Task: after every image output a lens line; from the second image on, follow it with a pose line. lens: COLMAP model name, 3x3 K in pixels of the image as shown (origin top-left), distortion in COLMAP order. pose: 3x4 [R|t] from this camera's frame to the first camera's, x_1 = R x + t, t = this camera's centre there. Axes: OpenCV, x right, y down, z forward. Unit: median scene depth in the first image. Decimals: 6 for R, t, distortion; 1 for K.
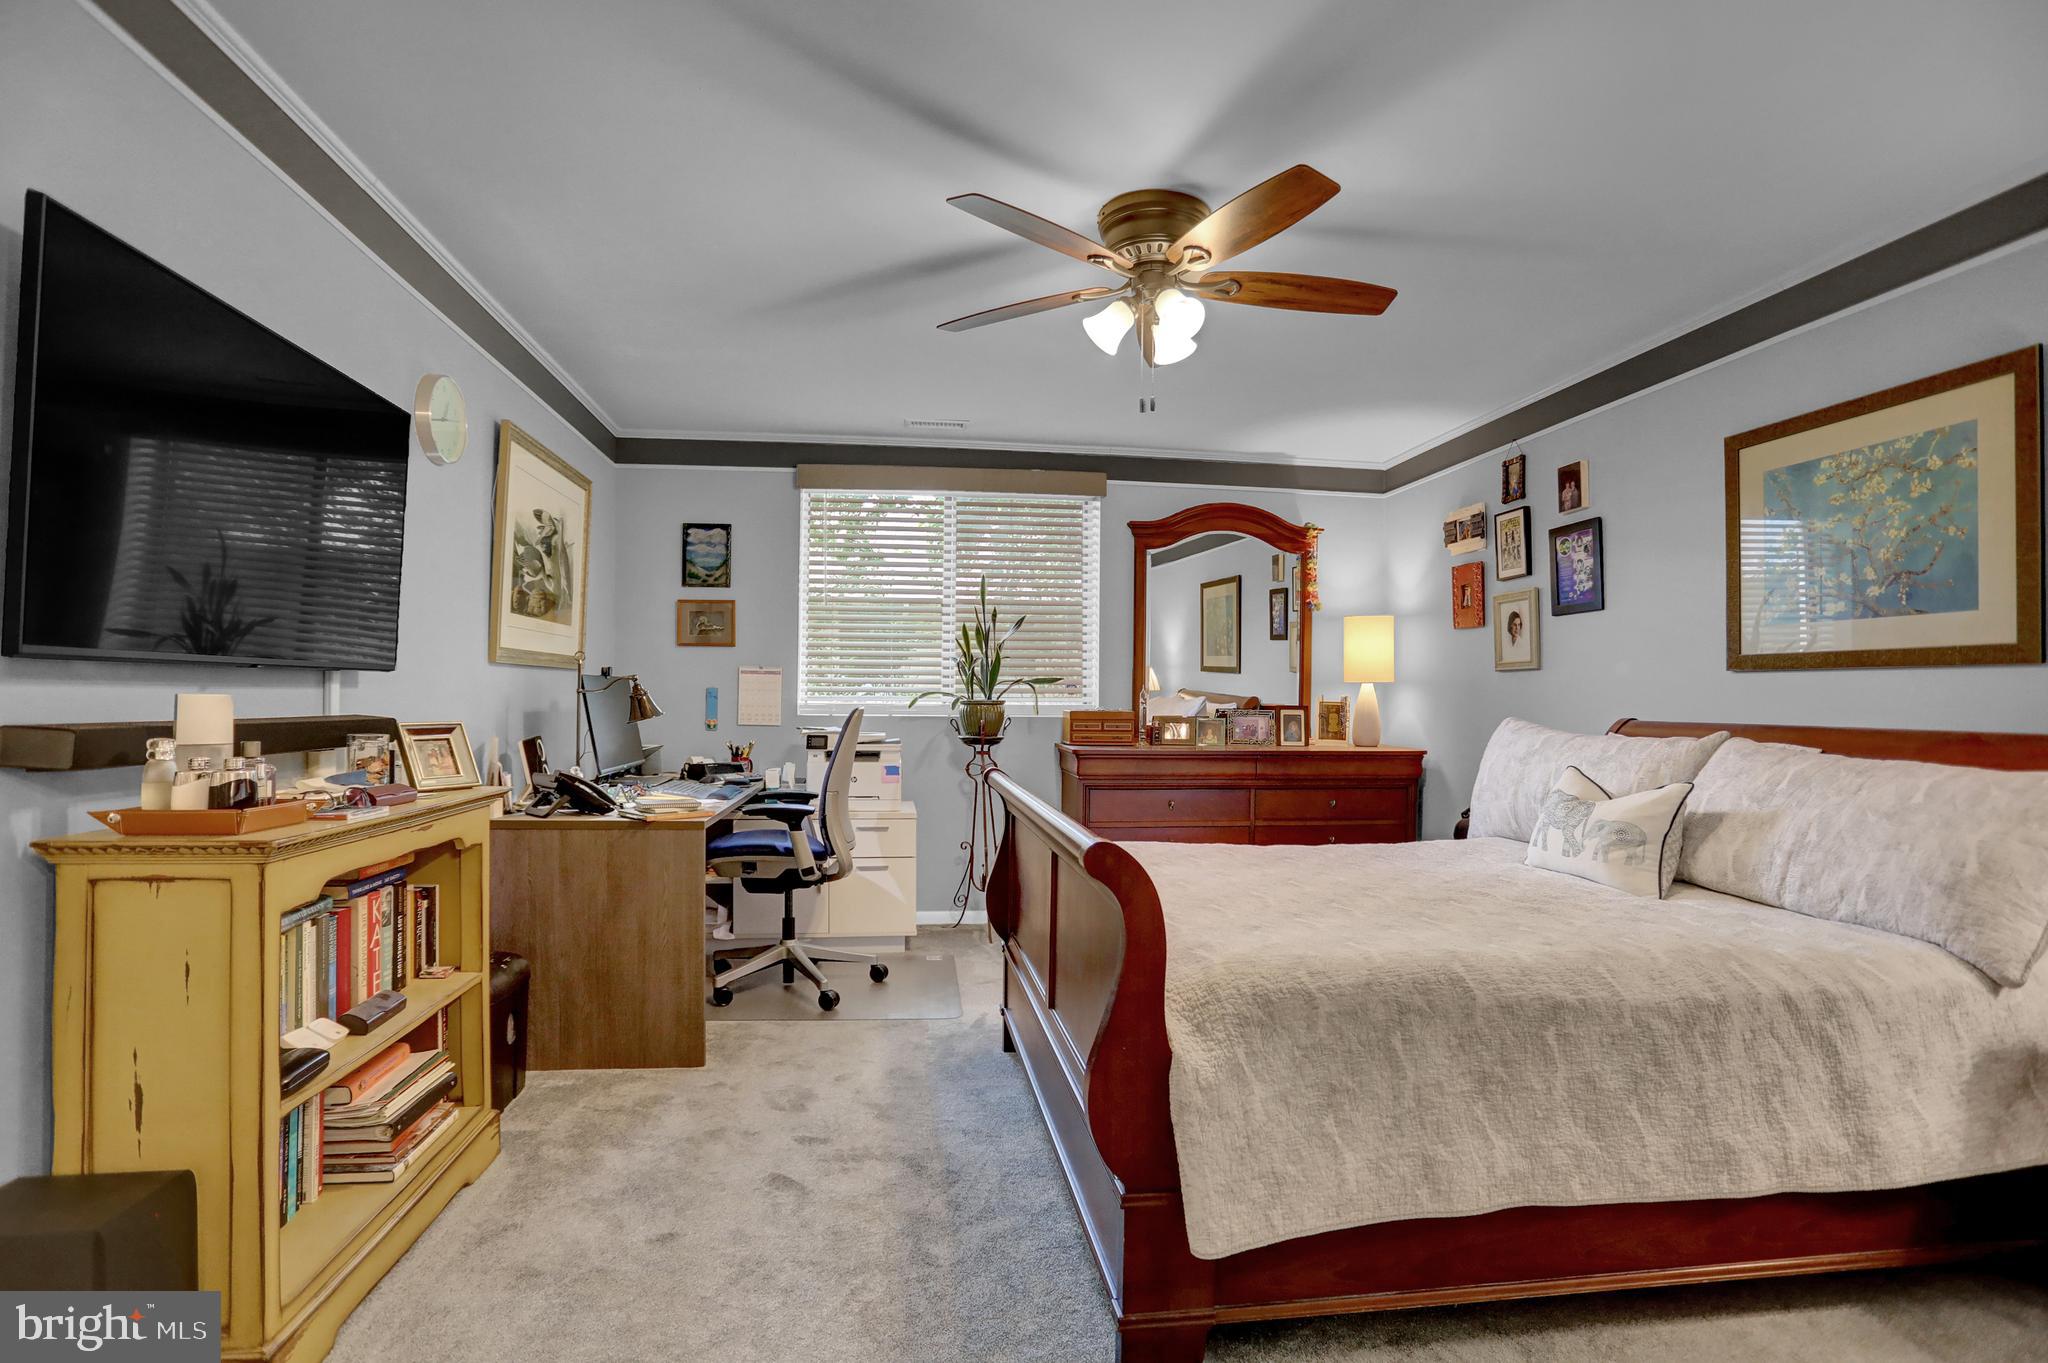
lens RADIAL K [[989.8, 0, 1013.7], [0, 989.8, 695.8], [0, 0, 1]] dist [-0.068977, 0.025621]
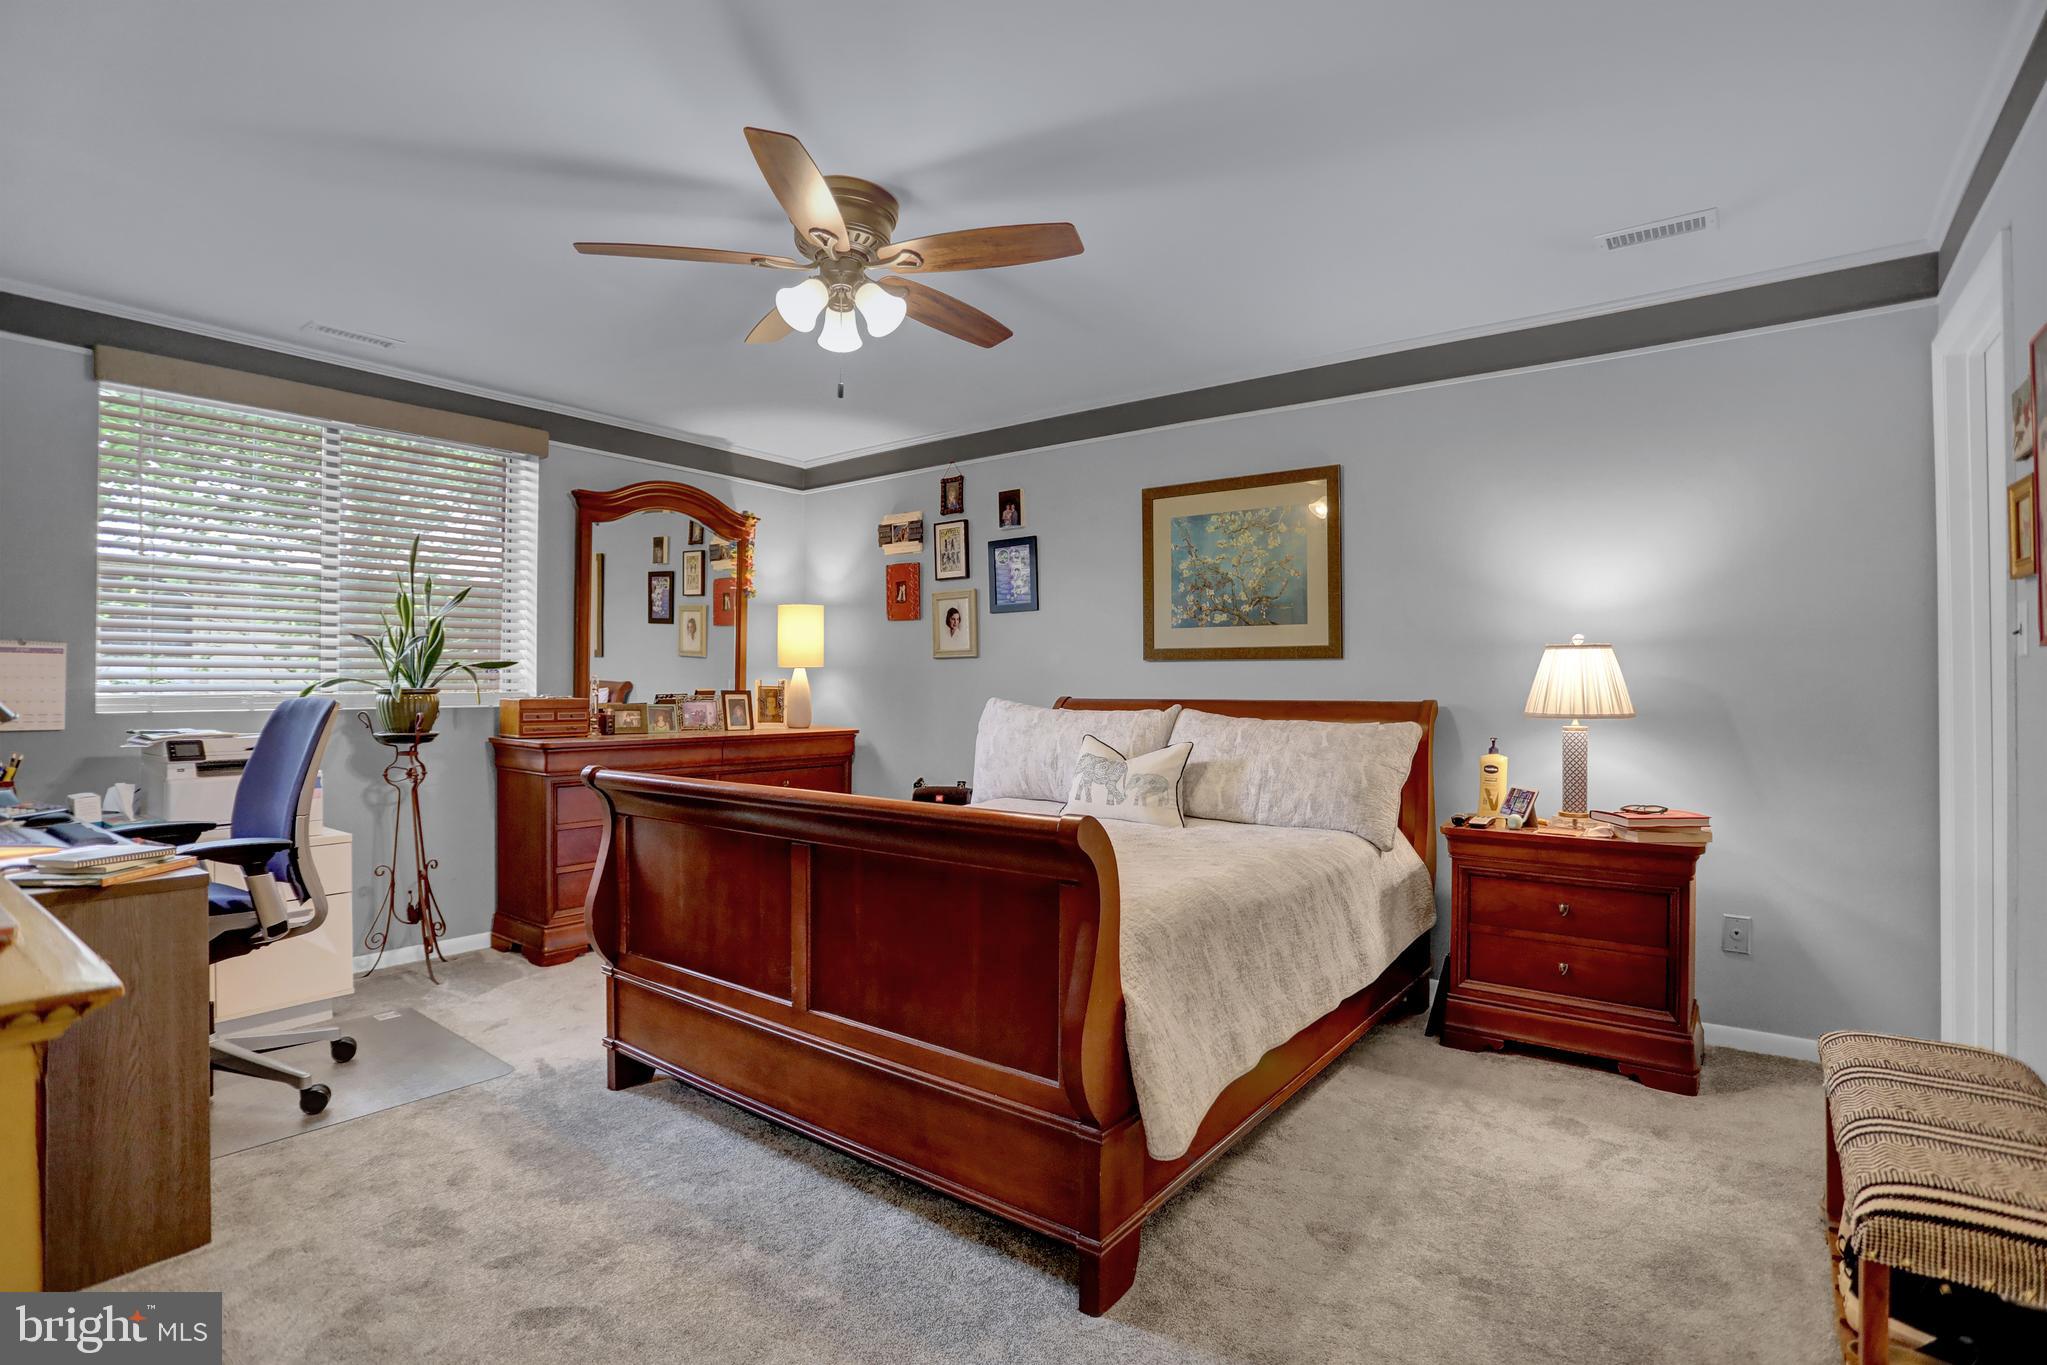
lens RADIAL K [[989.3, 0, 992.6], [0, 989.3, 680.0], [0, 0, 1]] dist [-0.068977, 0.025621]
pose [[0.705726, -0.006384, 0.708457, -0.338958], [0.005957, 0.999978, 0.003077, -0.003035], [-0.708460, 0.002049, 0.705748, 0.136536]]
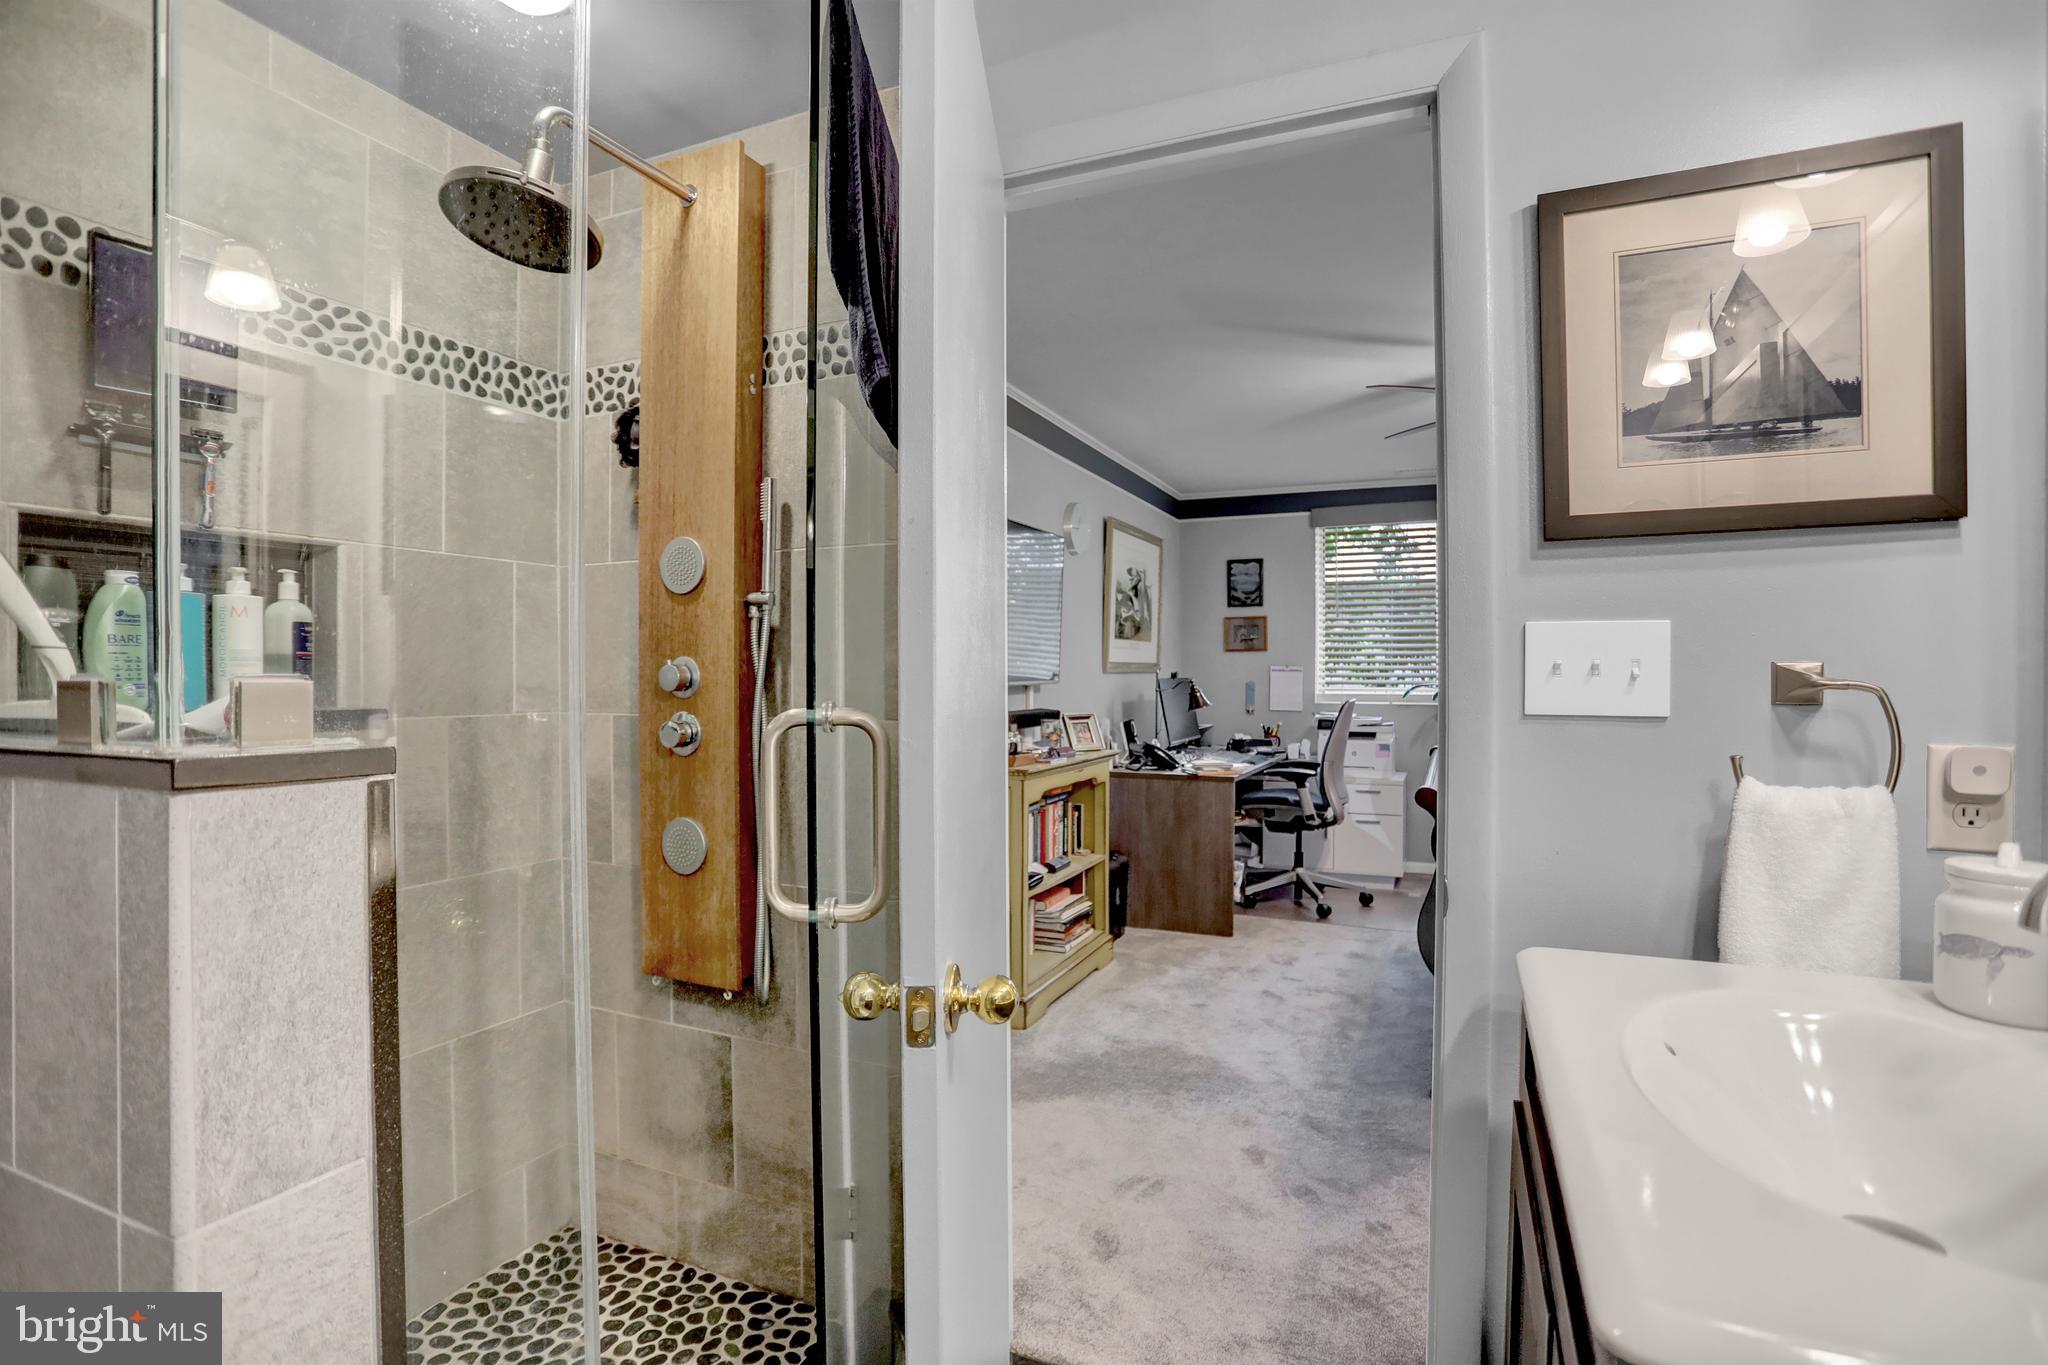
lens RADIAL K [[989.8, 0, 1032.6], [0, 989.8, 681.7], [0, 0, 1]] dist [-0.068977, 0.025621]
pose [[0.856407, -0.002652, -0.516294, 0.179963], [0.008515, 0.999923, 0.008988, -0.031737], [0.516230, -0.012093, 0.856364, -0.408221]]
